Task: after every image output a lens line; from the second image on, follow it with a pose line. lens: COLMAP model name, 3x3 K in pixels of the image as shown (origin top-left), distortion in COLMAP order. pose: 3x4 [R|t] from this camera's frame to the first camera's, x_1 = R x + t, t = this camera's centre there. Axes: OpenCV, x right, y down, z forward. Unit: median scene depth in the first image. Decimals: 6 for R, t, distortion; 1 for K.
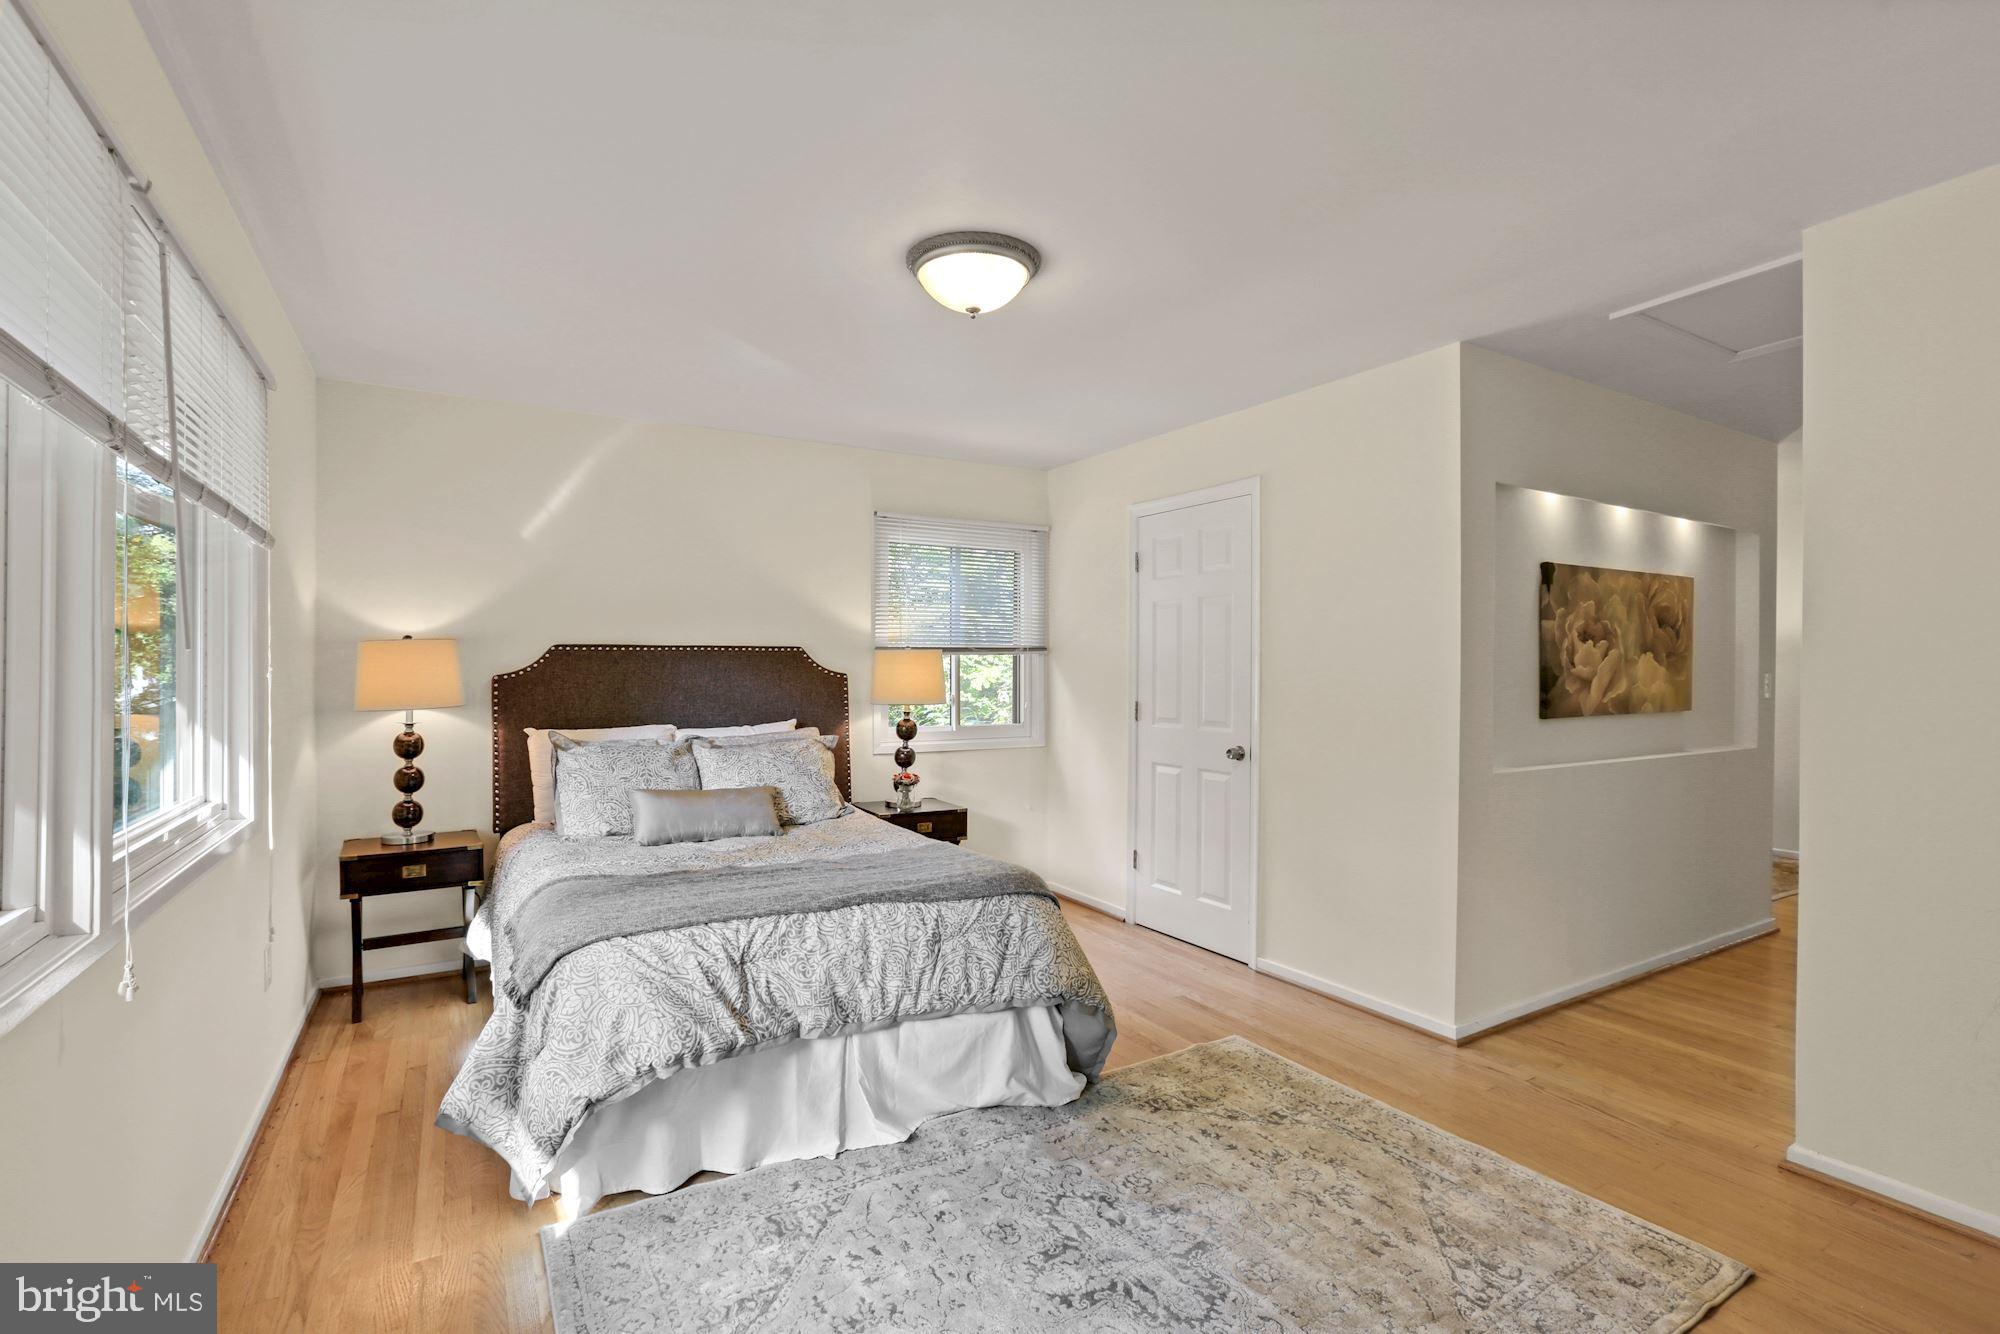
lens RADIAL K [[921.5, 0, 1000.0], [0, 921.5, 667.0], [0, 0, 1]] dist [-0.020627, 0.010973]
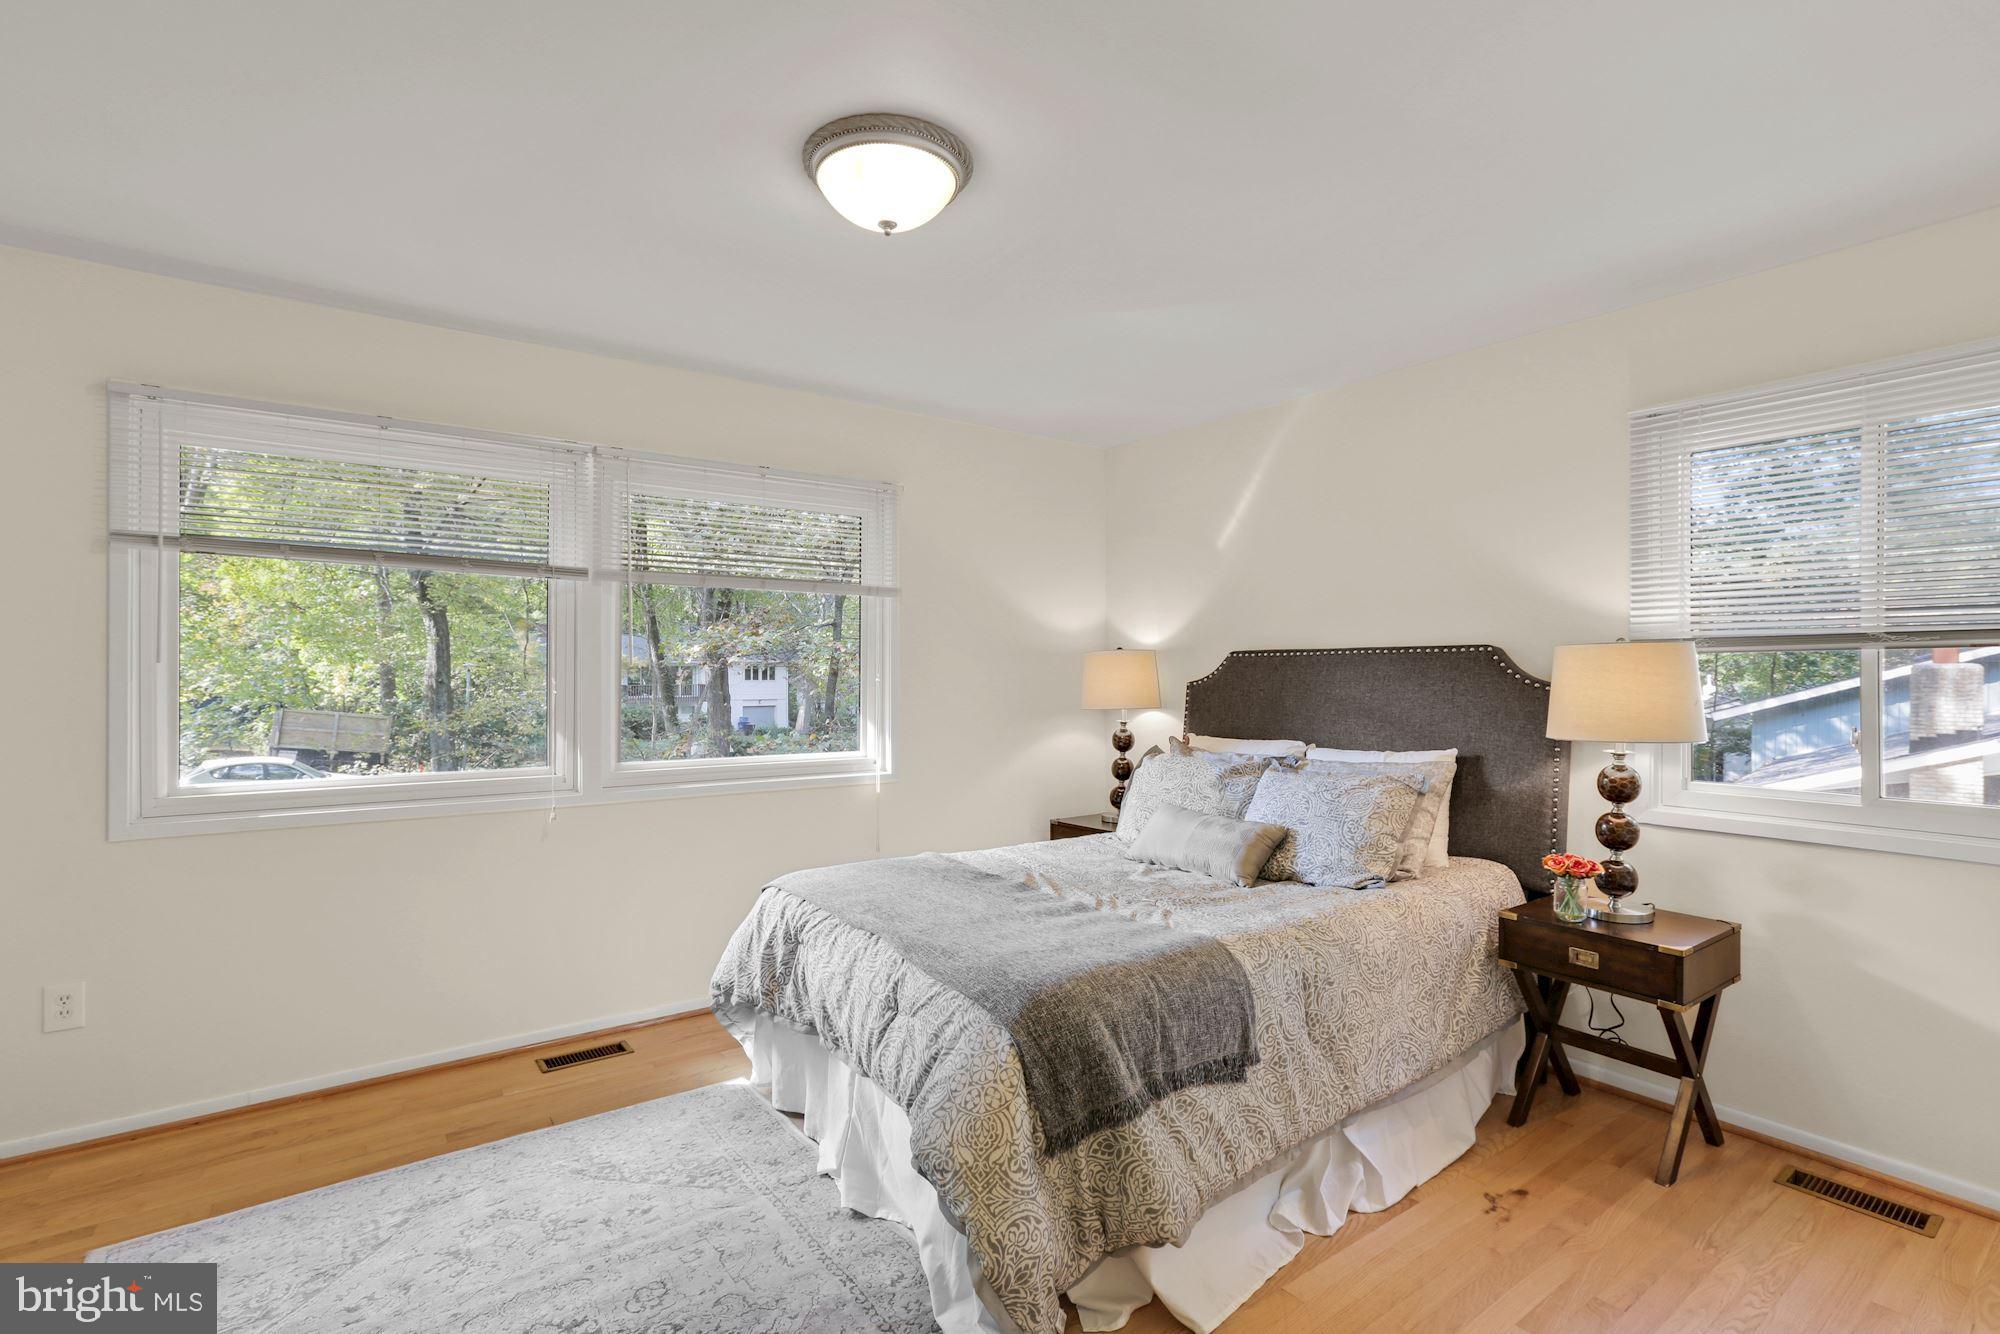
lens RADIAL K [[921.5, 0, 1000.0], [0, 921.5, 667.0], [0, 0, 1]] dist [-0.020627, 0.010973]
pose [[0.086575, -0.010532, -0.996190, 0.498294], [0.002762, 0.999943, -0.010331, 0.001148], [0.996242, -0.001857, 0.086599, 0.670384]]
